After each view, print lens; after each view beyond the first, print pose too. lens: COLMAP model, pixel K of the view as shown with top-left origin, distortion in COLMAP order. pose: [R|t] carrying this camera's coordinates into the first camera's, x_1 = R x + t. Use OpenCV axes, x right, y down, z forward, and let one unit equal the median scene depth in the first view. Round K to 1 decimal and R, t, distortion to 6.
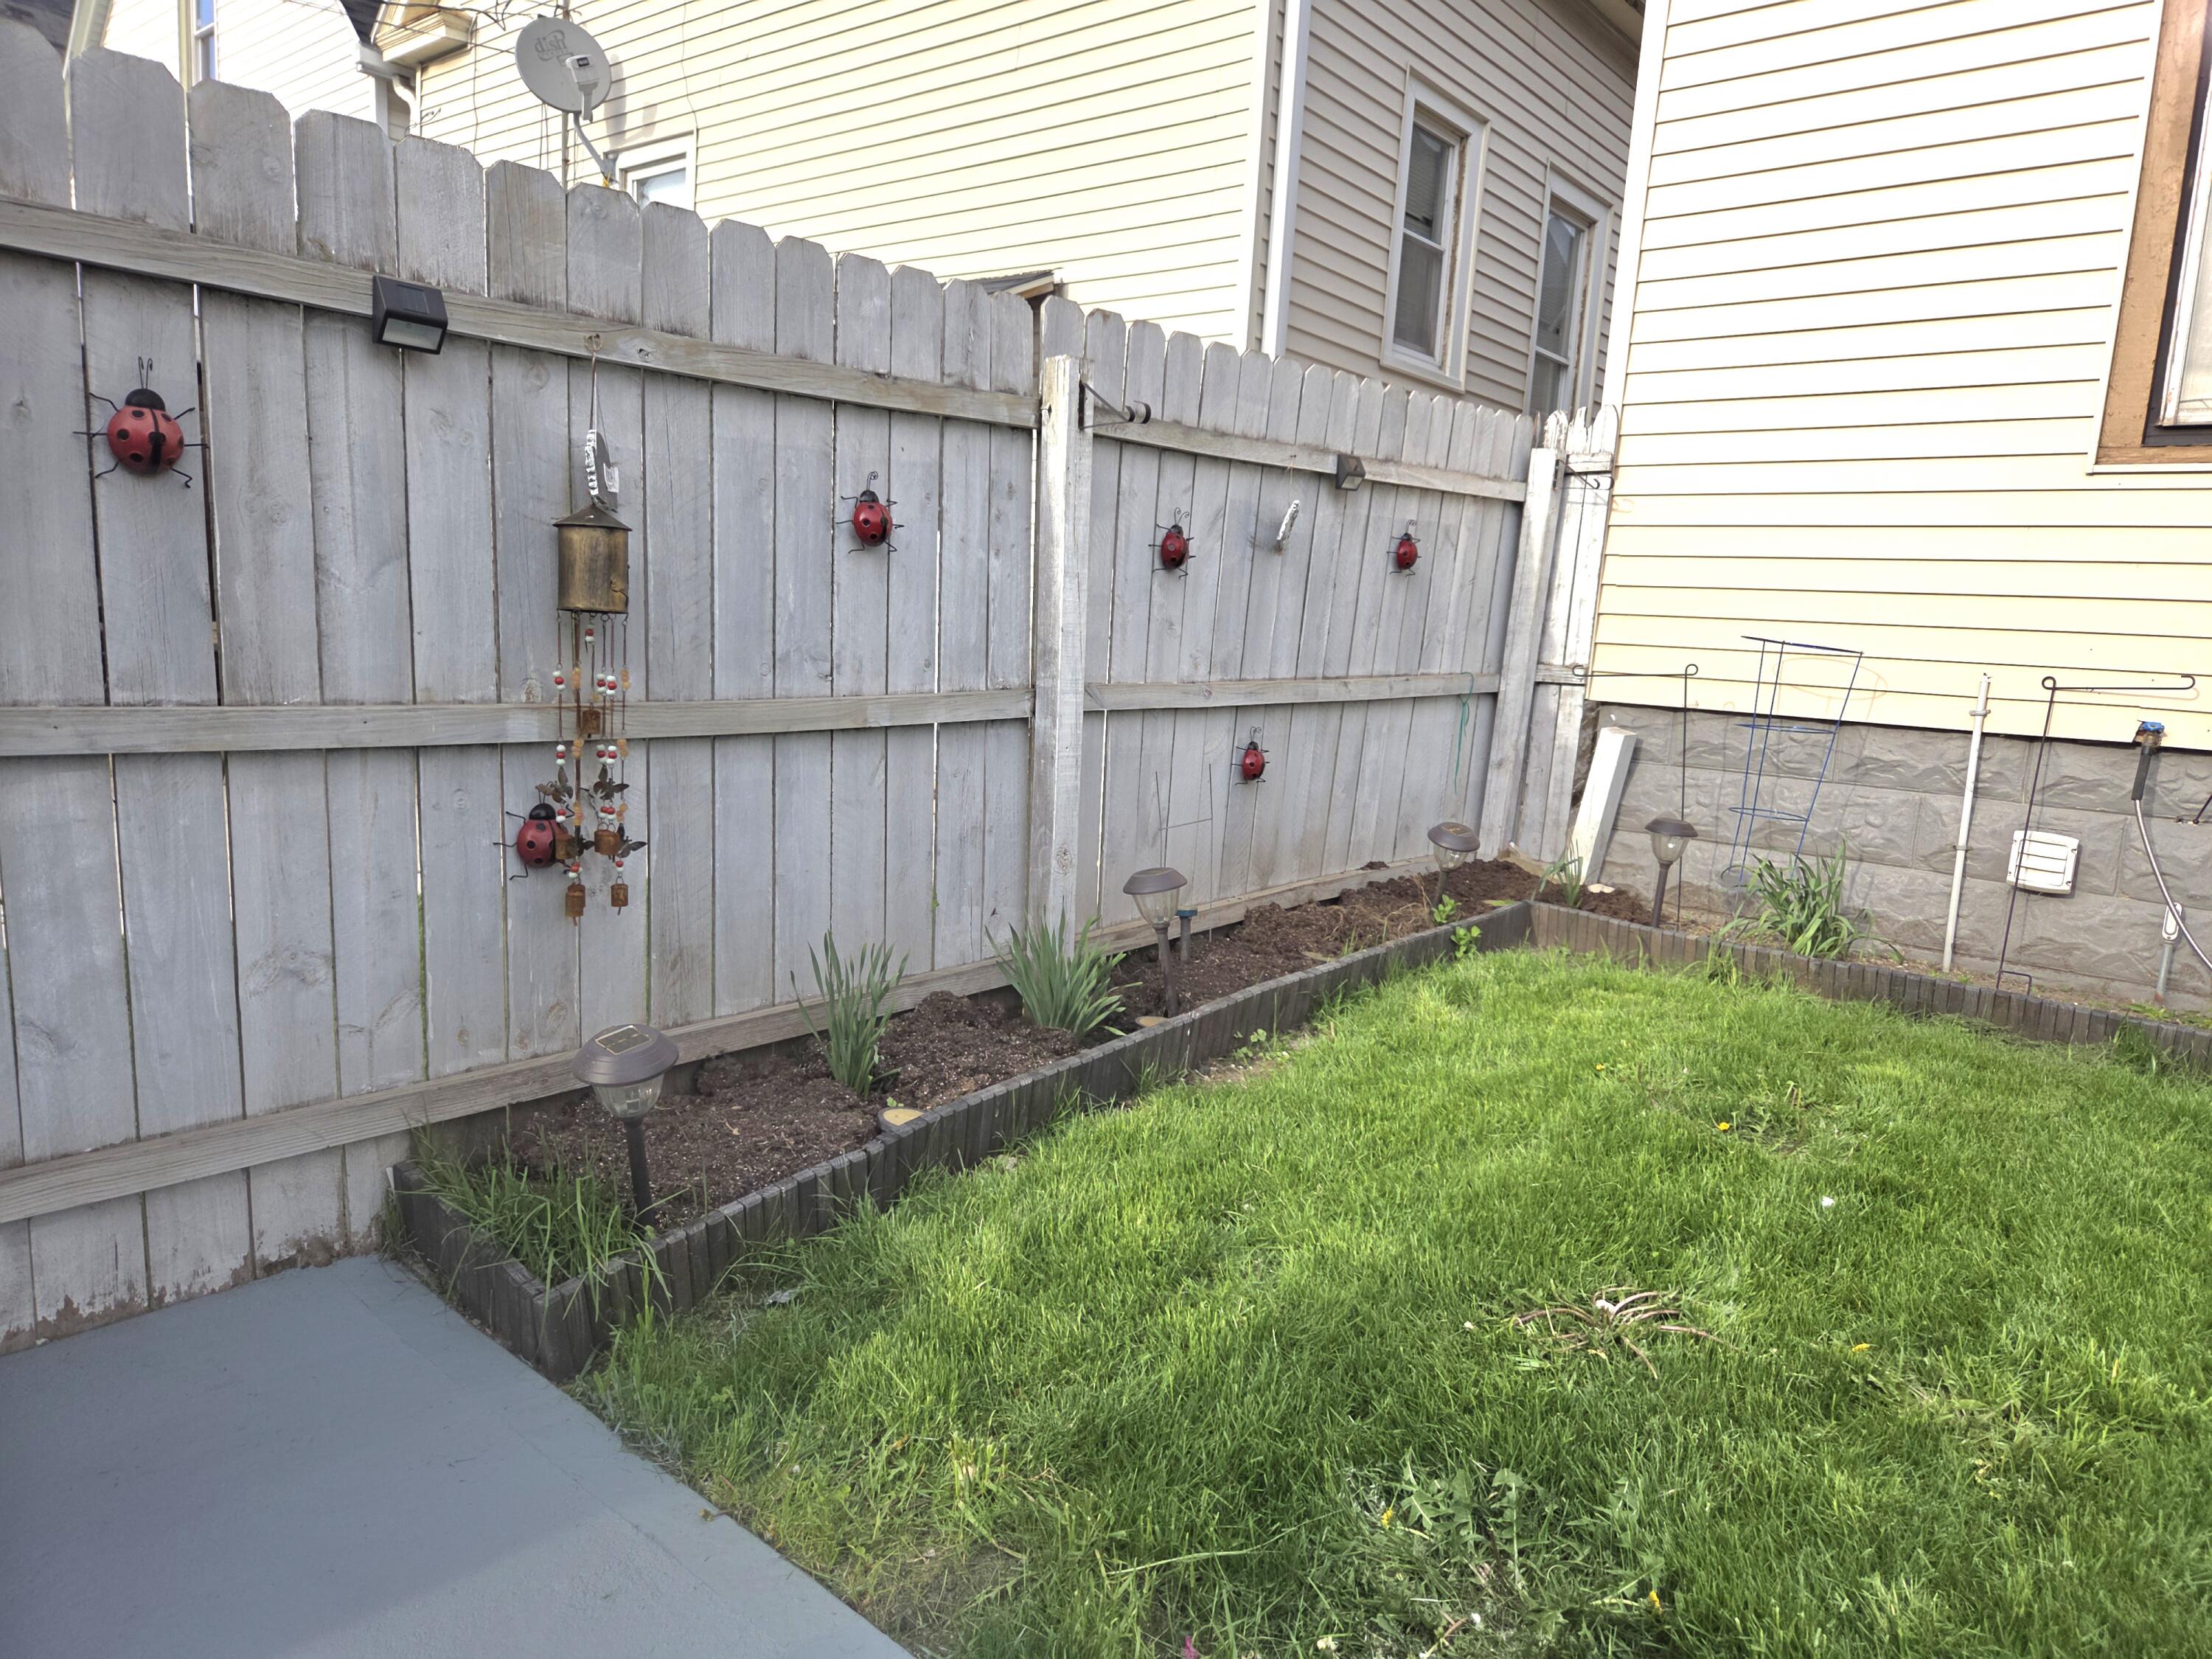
lens RADIAL K [[1438.5, 0, 1146.8], [0, 1438.5, 828.1], [0, 0, 1]] dist [0.044525, -0.032536]
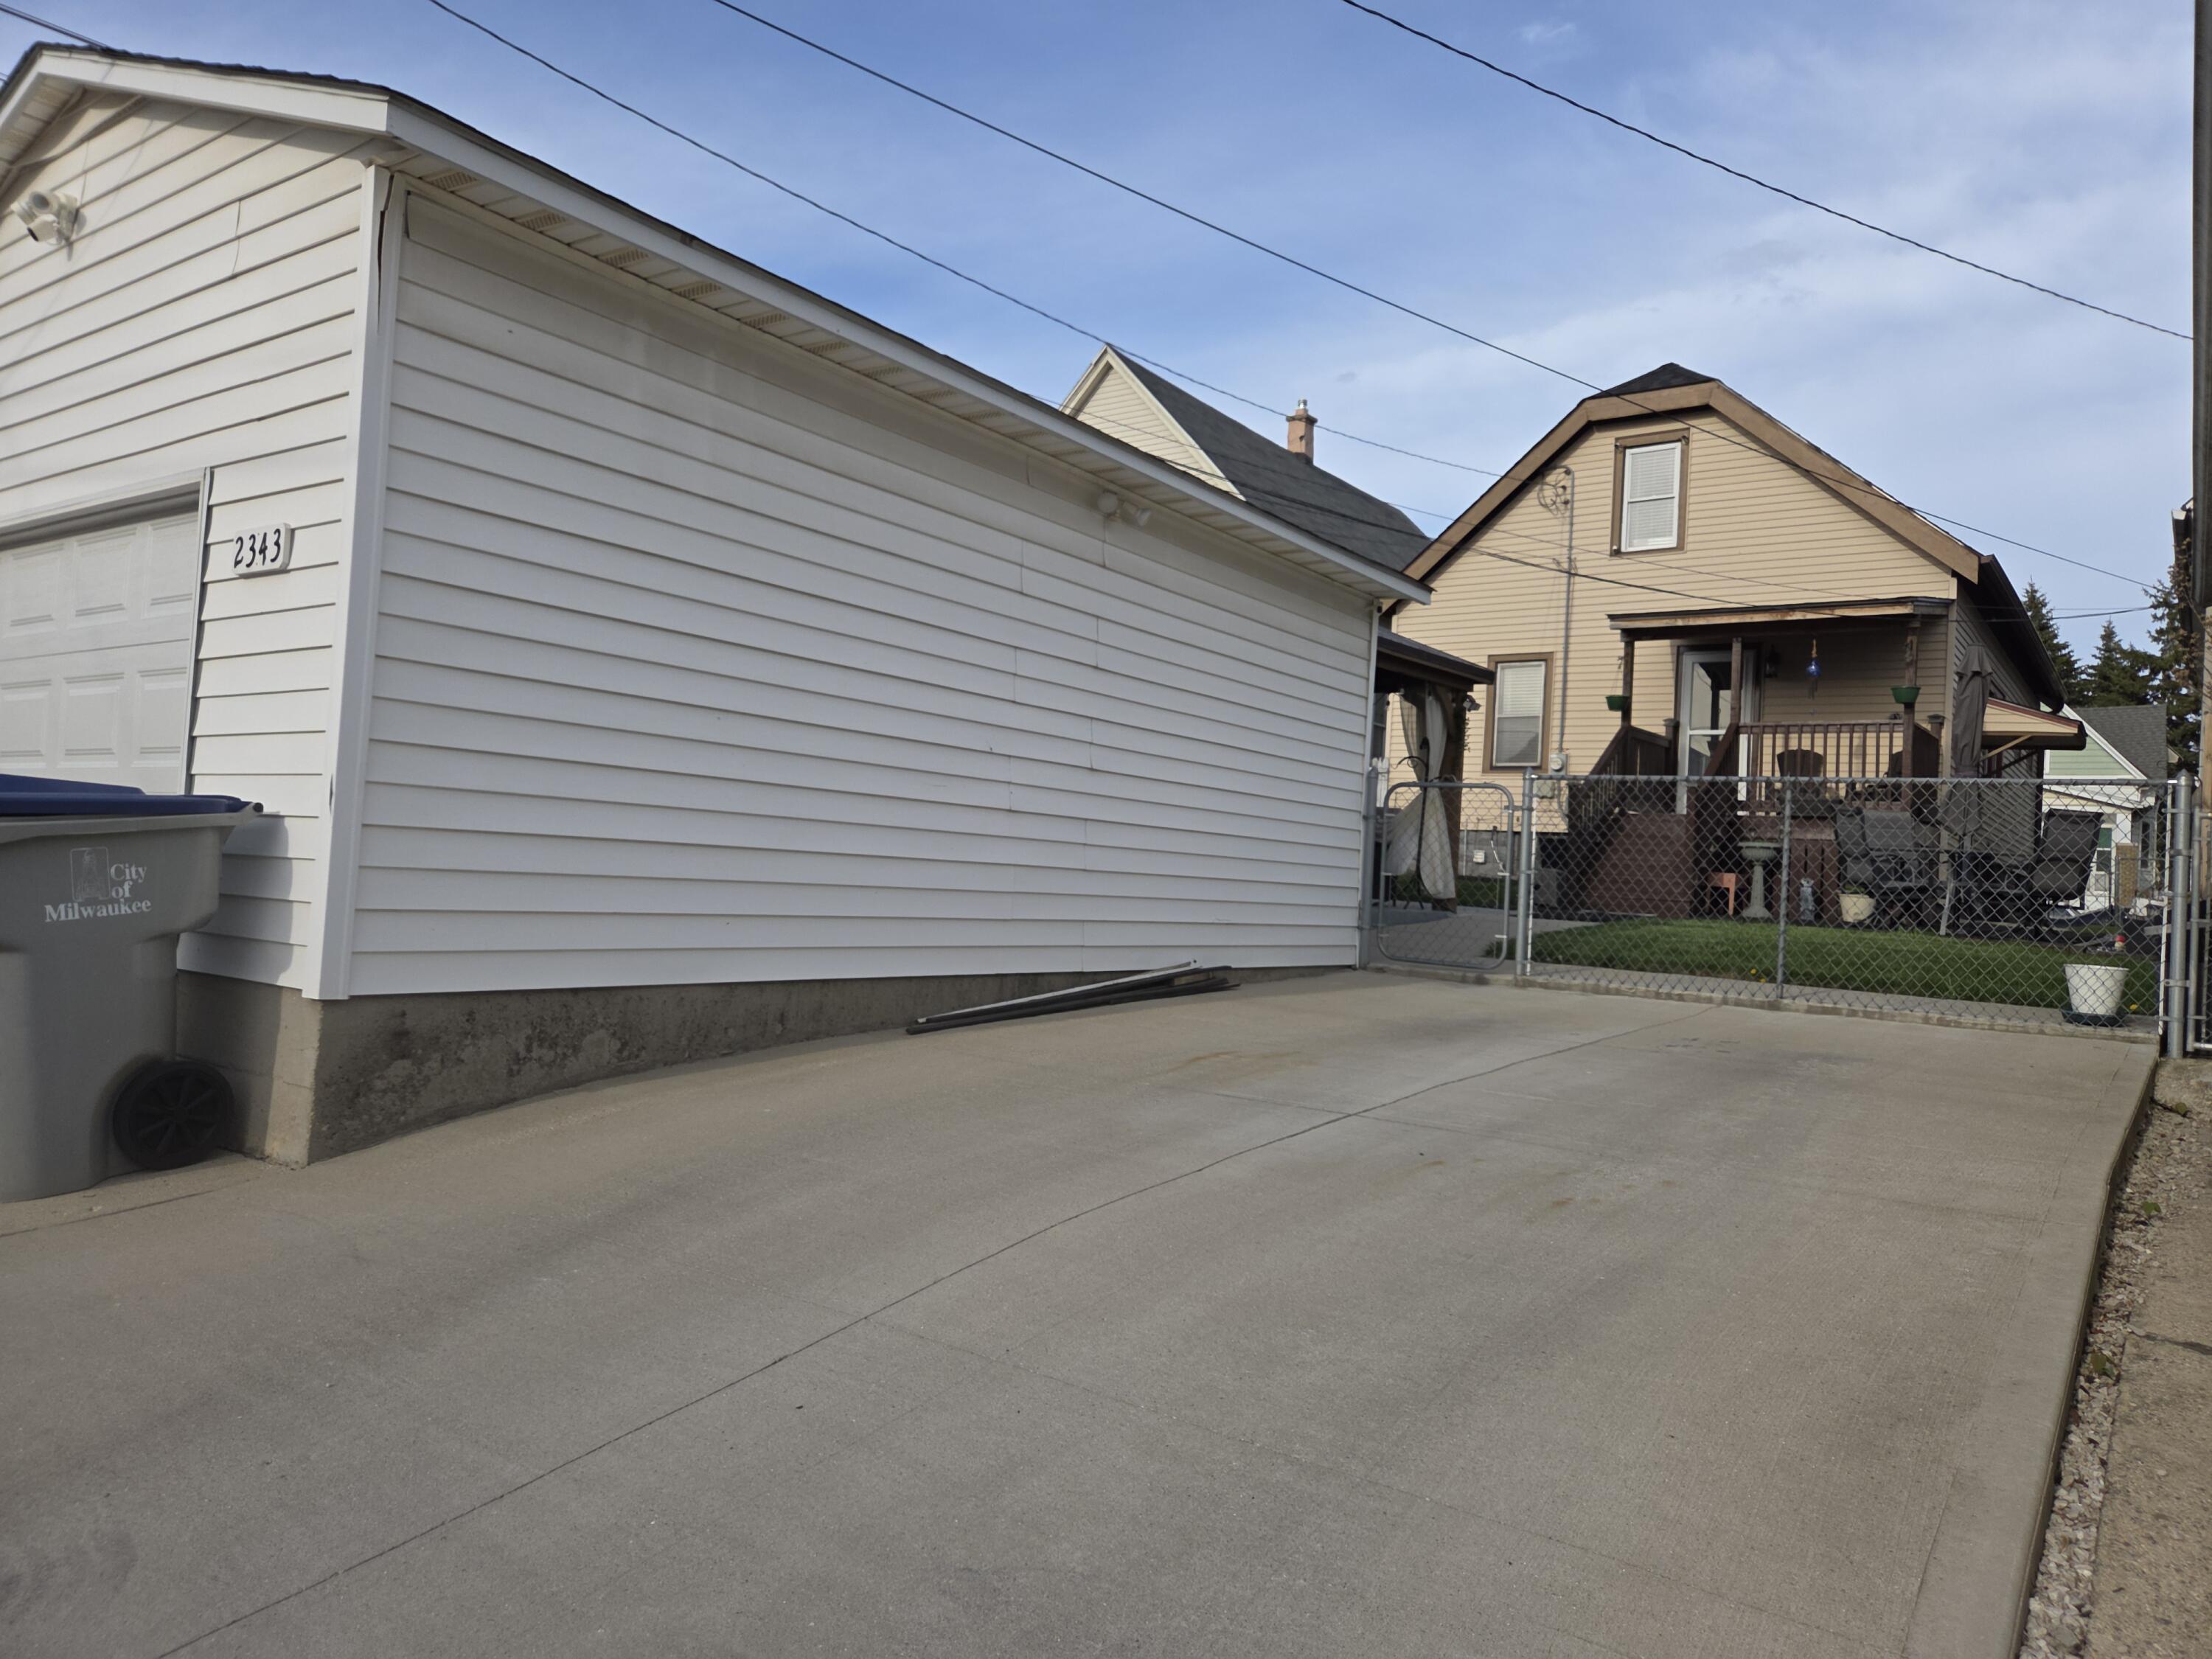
lens RADIAL K [[1495.0, 0, 1071.9], [0, 1495.0, 813.6], [0, 0, 1]] dist [0.050614, -0.046039]
pose [[0.999511, 0.000854, 0.031266, -0.791211], [0.004768, 0.983784, -0.179295, 0.702340], [-0.030912, 0.179356, 0.983298, -3.506525]]
